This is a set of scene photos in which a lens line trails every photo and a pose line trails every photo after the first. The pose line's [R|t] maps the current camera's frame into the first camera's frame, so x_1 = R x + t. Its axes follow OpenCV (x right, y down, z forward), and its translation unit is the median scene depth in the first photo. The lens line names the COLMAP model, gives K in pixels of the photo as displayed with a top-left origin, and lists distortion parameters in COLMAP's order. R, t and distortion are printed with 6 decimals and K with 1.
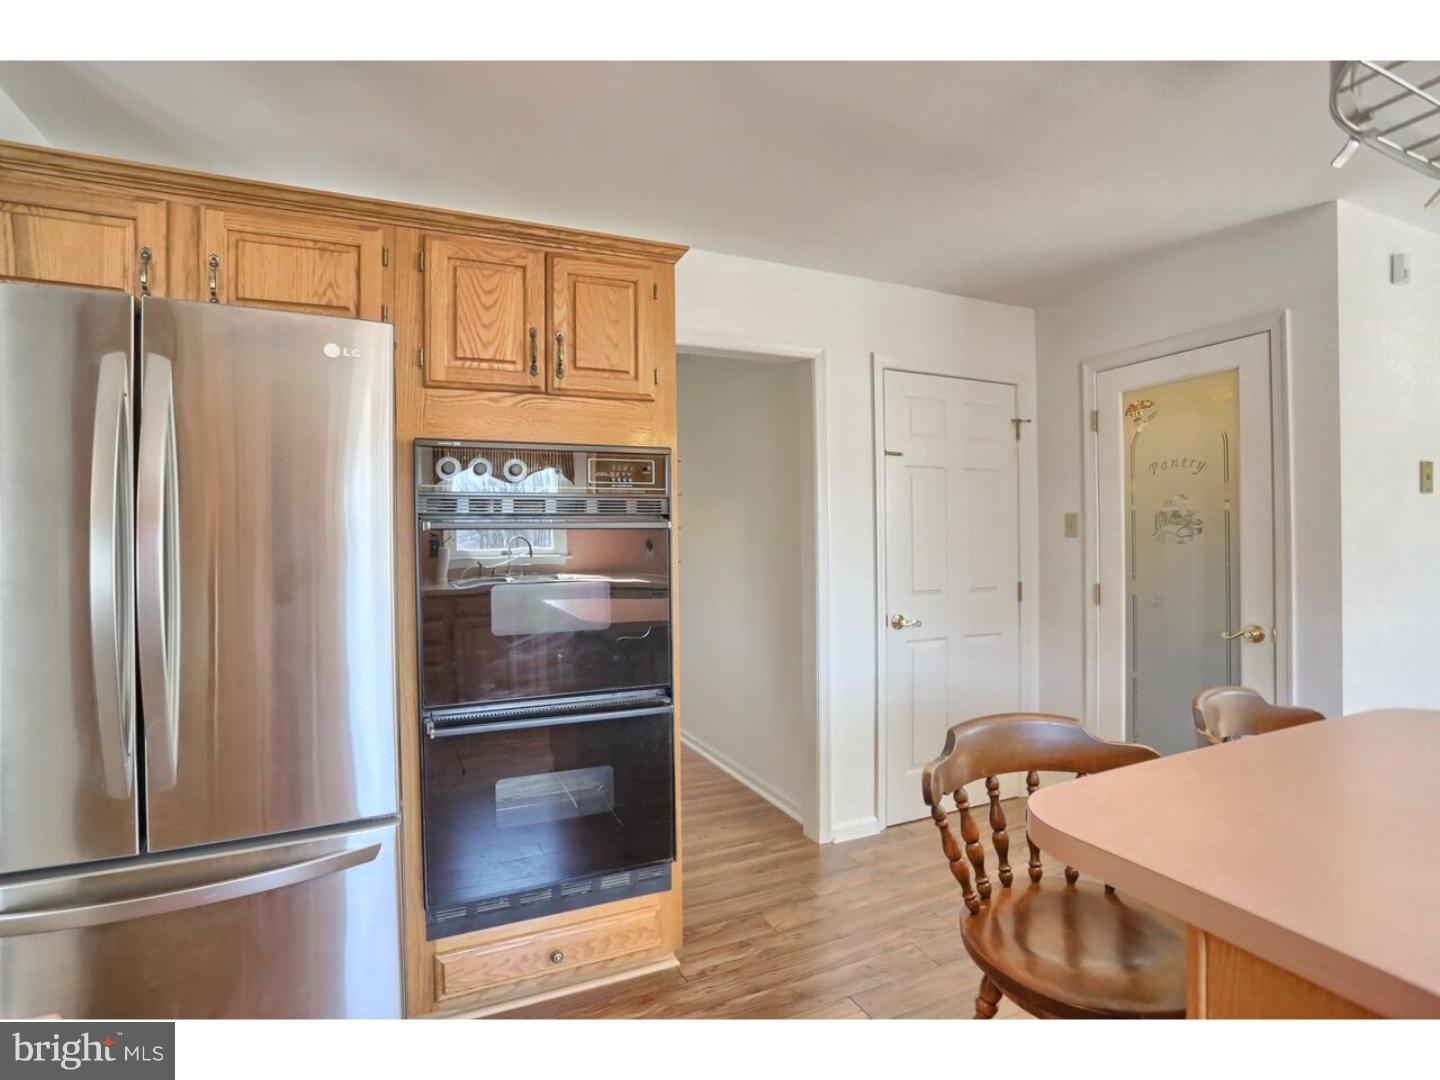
lens RADIAL K [[706.7, 0, 702.4], [0, 706.7, 539.2], [0, 0, 1]] dist [-0.071571, 0.033907]
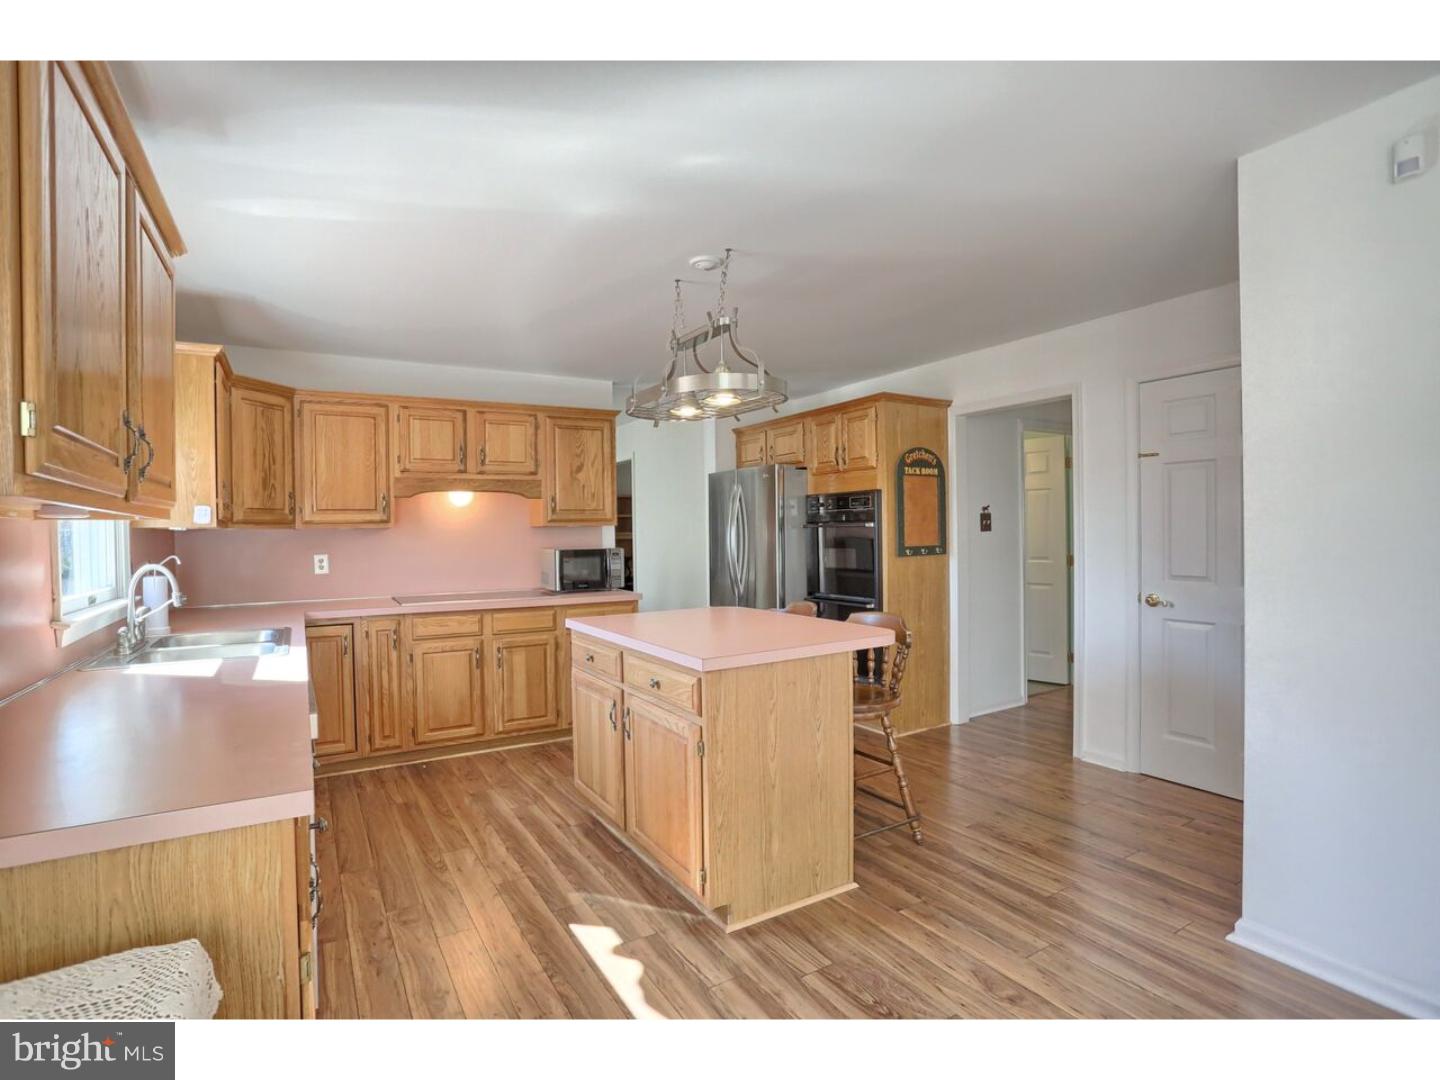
lens RADIAL K [[706.7, 0, 702.4], [0, 706.7, 539.2], [0, 0, 1]] dist [-0.071571, 0.033907]
pose [[0.118677, 0.019963, -0.992732, 1.396220], [0.017412, 0.999602, 0.022182, -0.022527], [0.992780, -0.019918, 0.118283, 0.140756]]
